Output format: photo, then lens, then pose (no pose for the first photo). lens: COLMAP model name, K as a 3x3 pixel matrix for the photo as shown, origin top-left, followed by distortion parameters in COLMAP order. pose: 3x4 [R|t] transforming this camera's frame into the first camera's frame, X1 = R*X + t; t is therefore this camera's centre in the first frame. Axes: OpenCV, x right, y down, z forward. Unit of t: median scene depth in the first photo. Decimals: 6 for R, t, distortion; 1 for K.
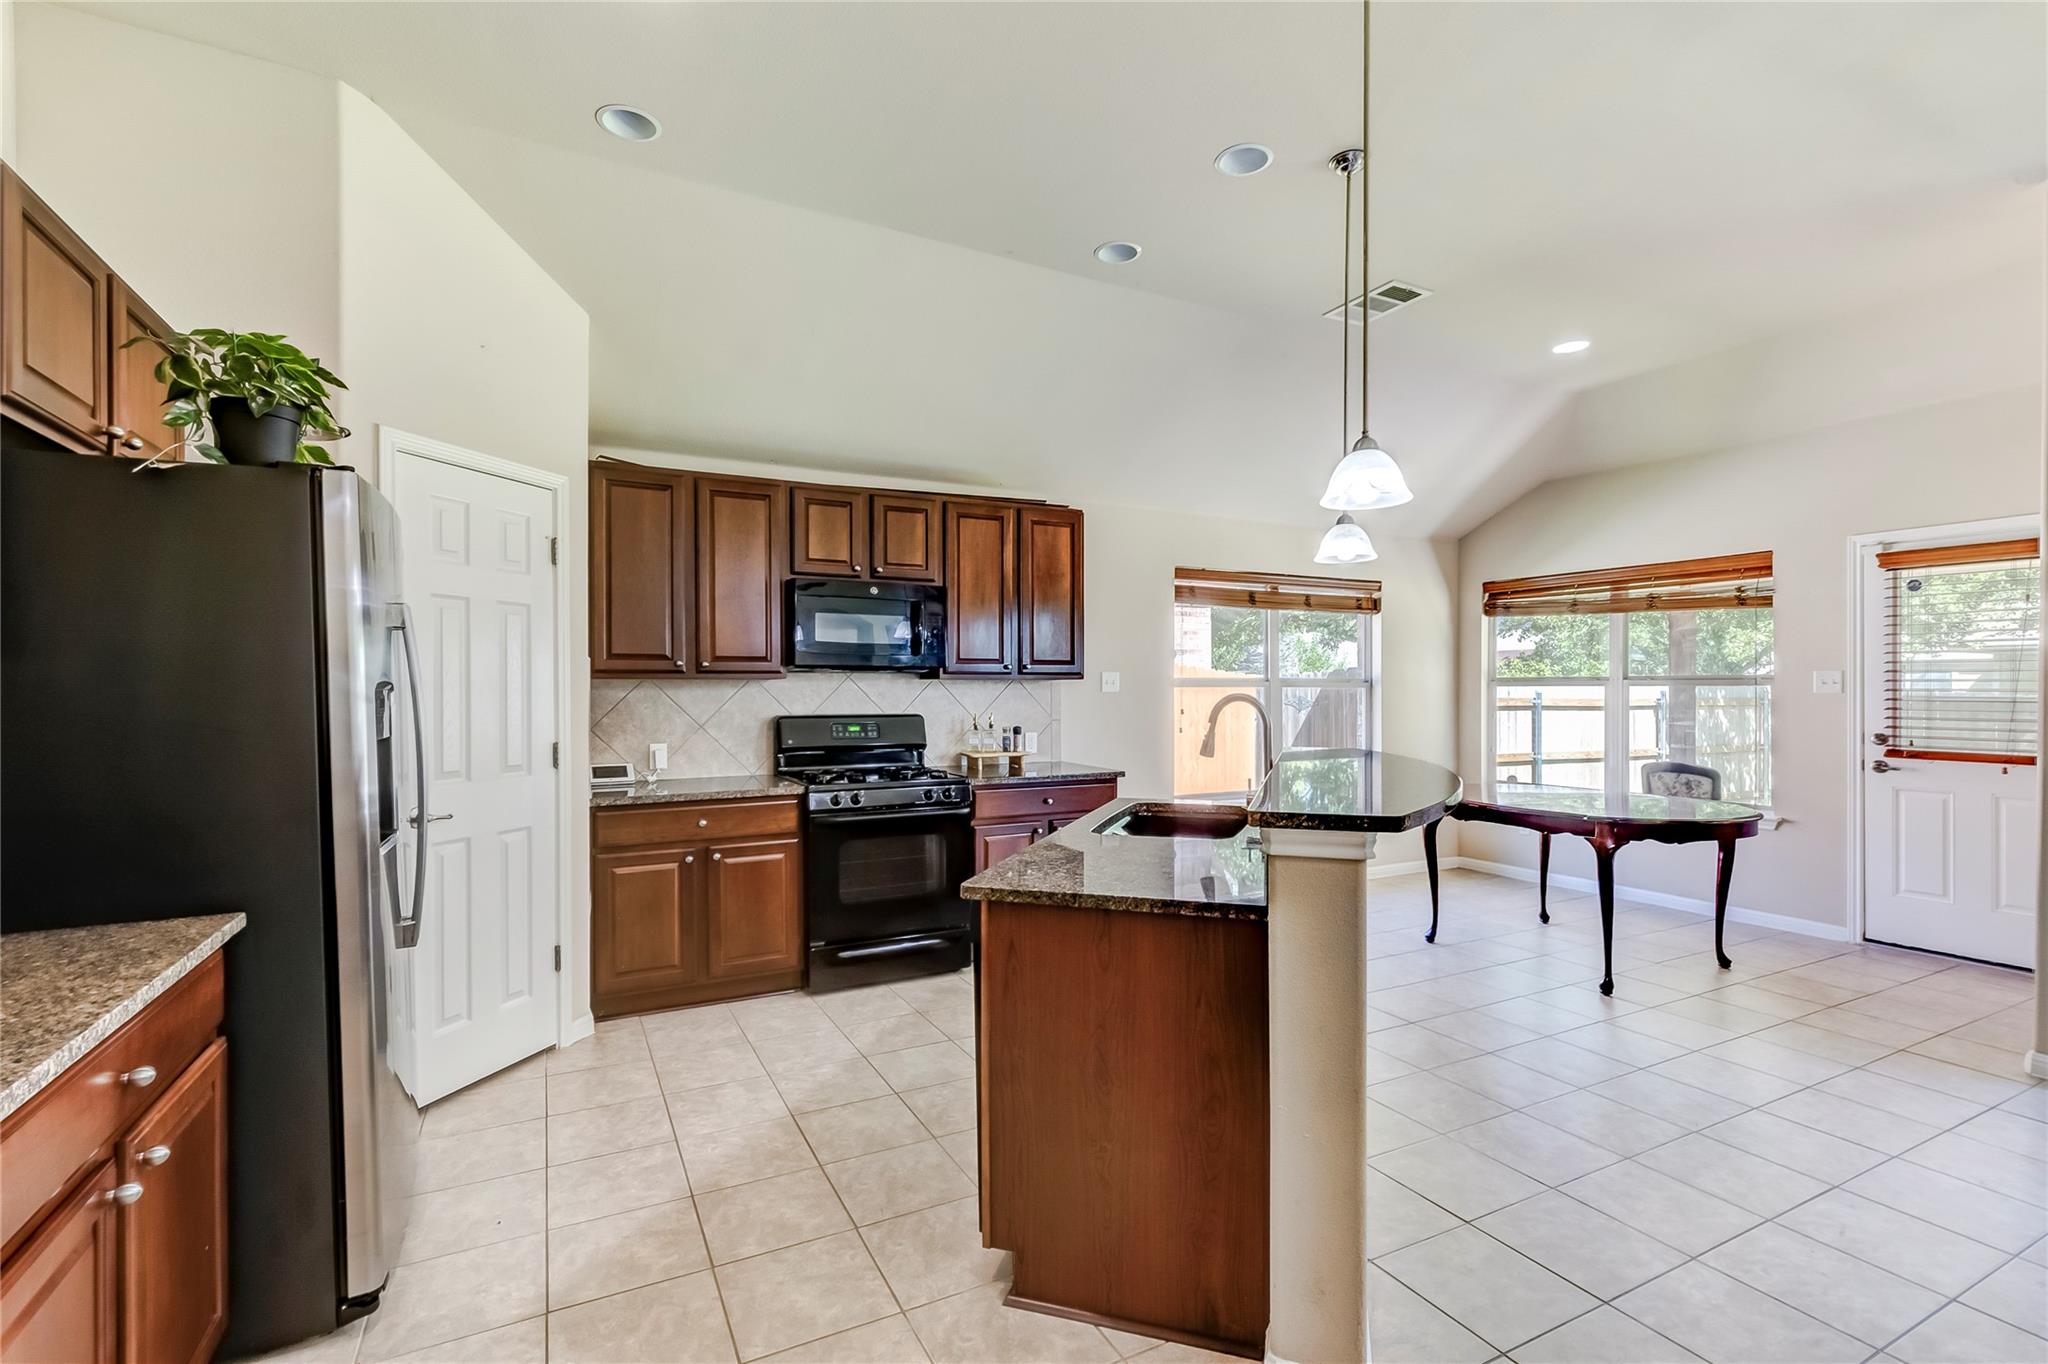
lens RADIAL K [[925.2, 0, 1026.5], [0, 925.2, 686.7], [0, 0, 1]] dist [0.002019, -0.000301]
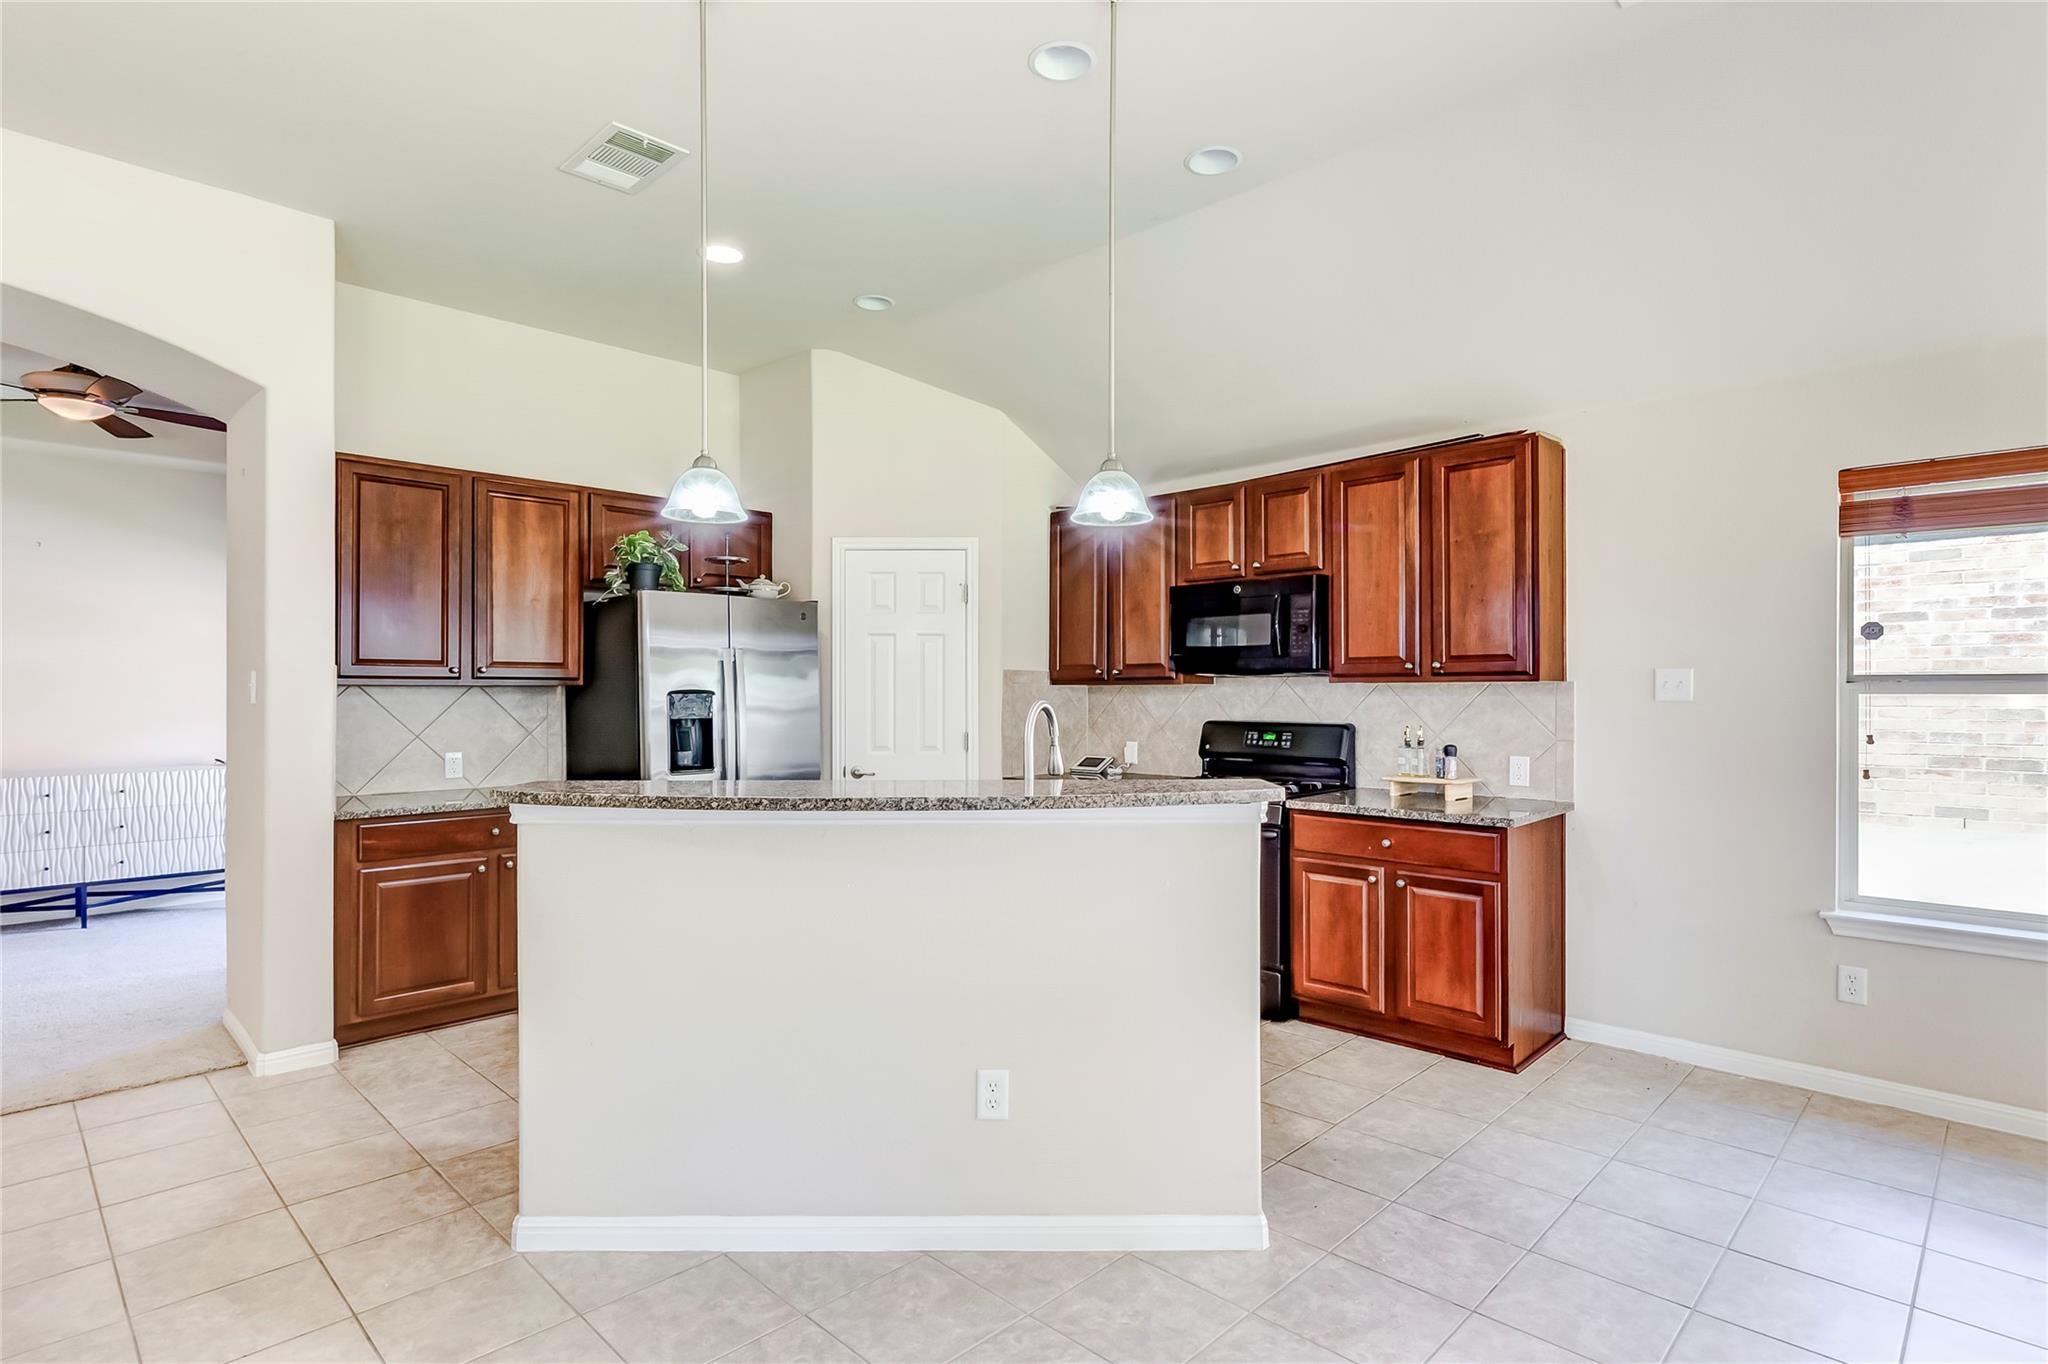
lens RADIAL K [[1033.4, 0, 1024.0], [0, 1033.4, 682.0], [0, 0, 1]] dist [-0.003578, 0.000132]
pose [[0.310978, -0.008979, -0.950375, 0.645629], [-0.001202, 0.999951, -0.009840, 0.000594], [0.950416, 0.004202, 0.310952, 0.397770]]
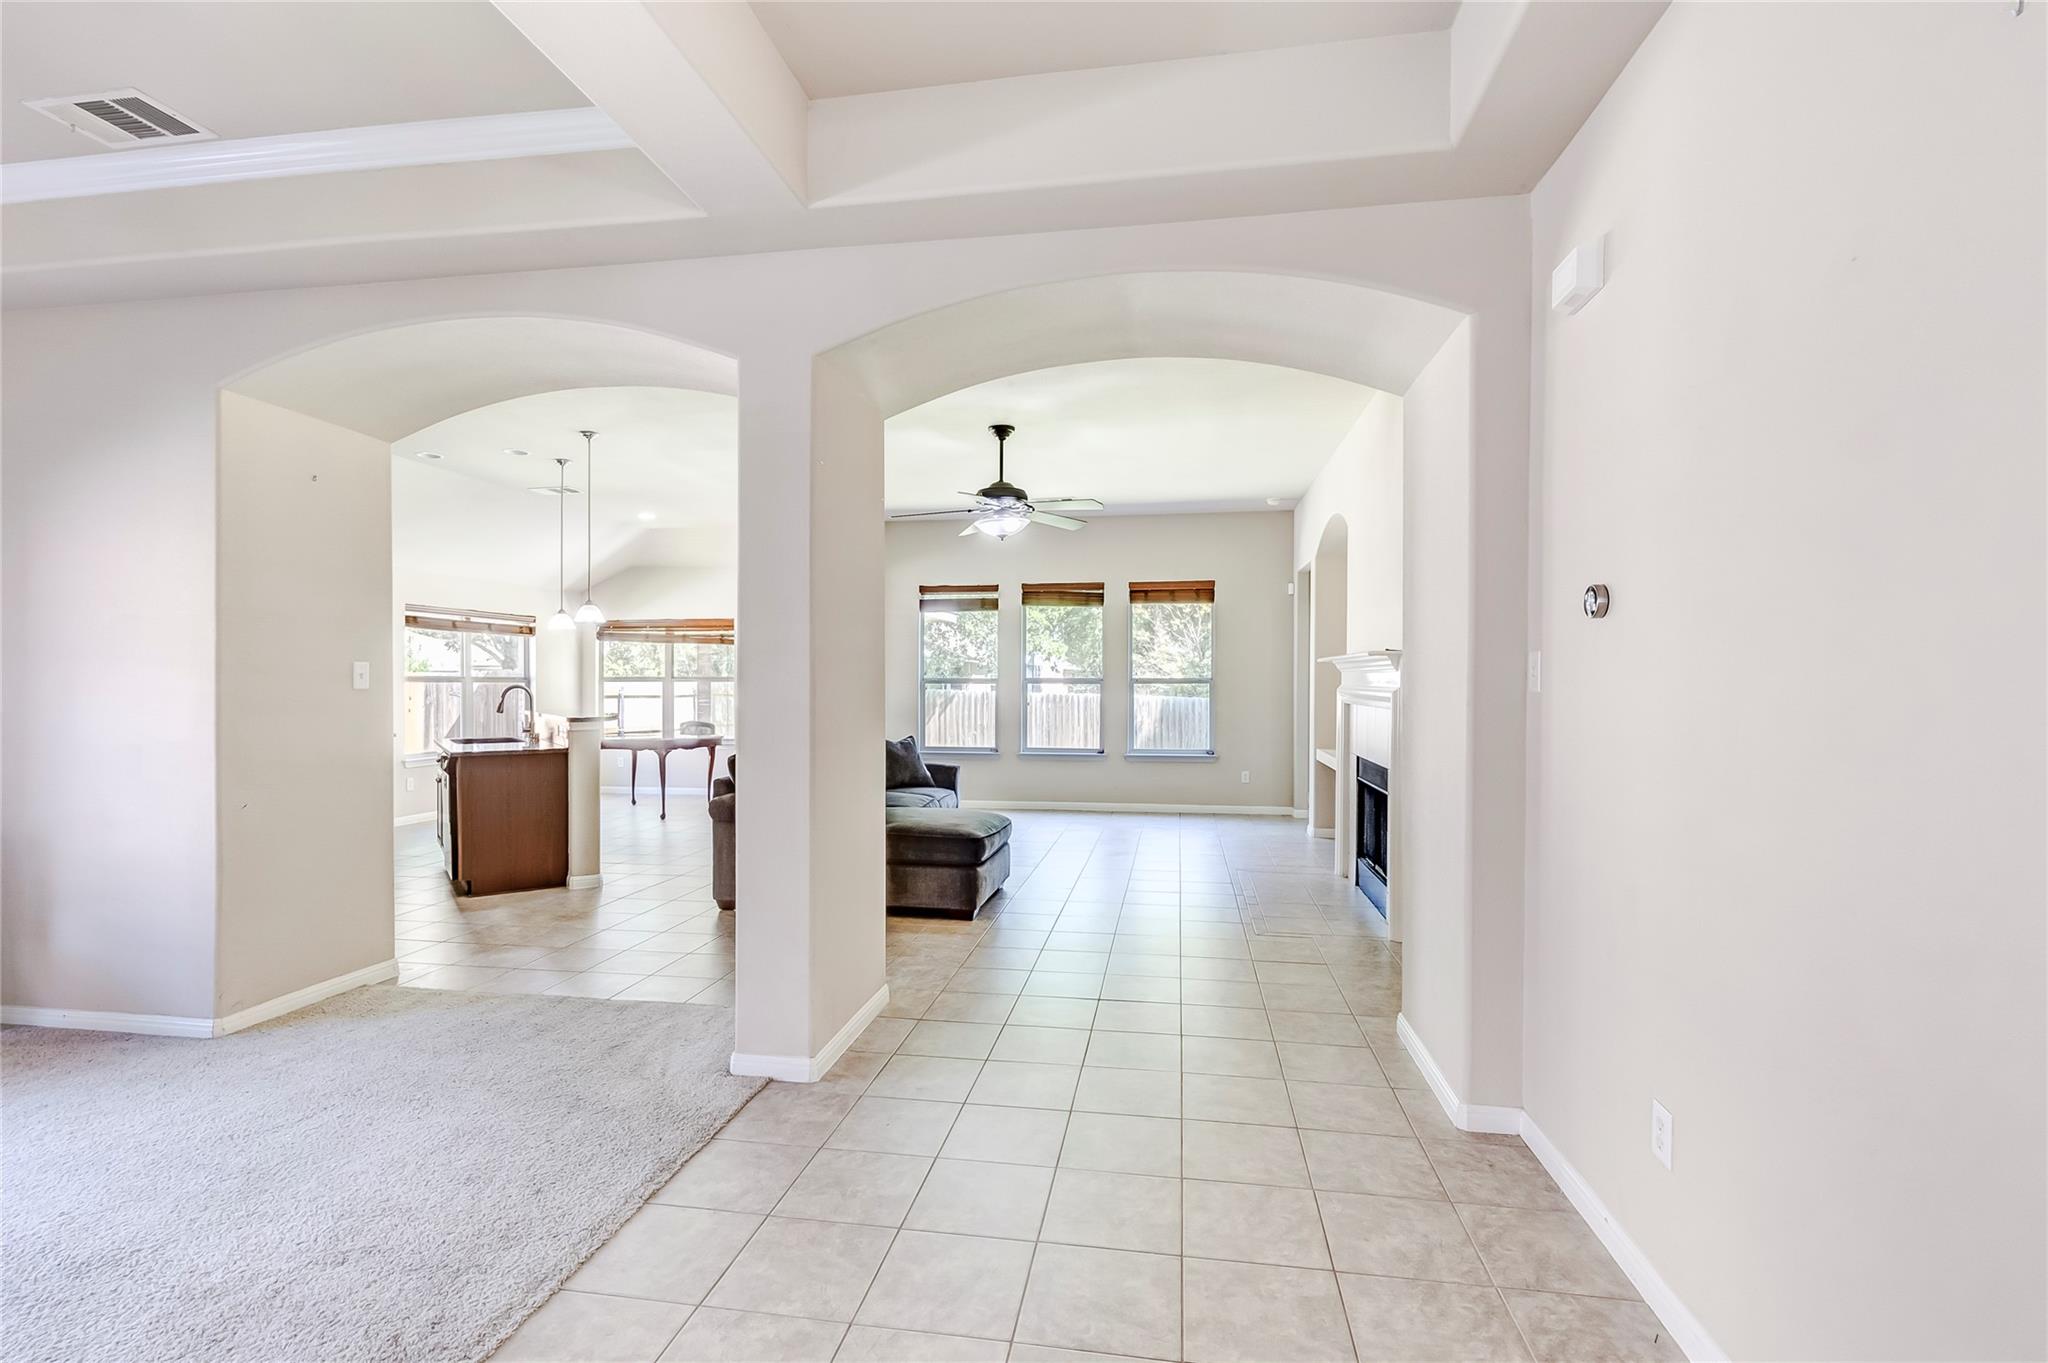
lens RADIAL K [[929.4, 0, 1022.6], [0, 929.4, 687.0], [0, 0, 1]] dist [0.004700, -0.000988]
pose [[0.600311, -0.003320, 0.799760, -0.501256], [-0.000616, 0.999989, 0.004614, 0.000351], [-0.799767, -0.003262, 0.600302, -0.806908]]
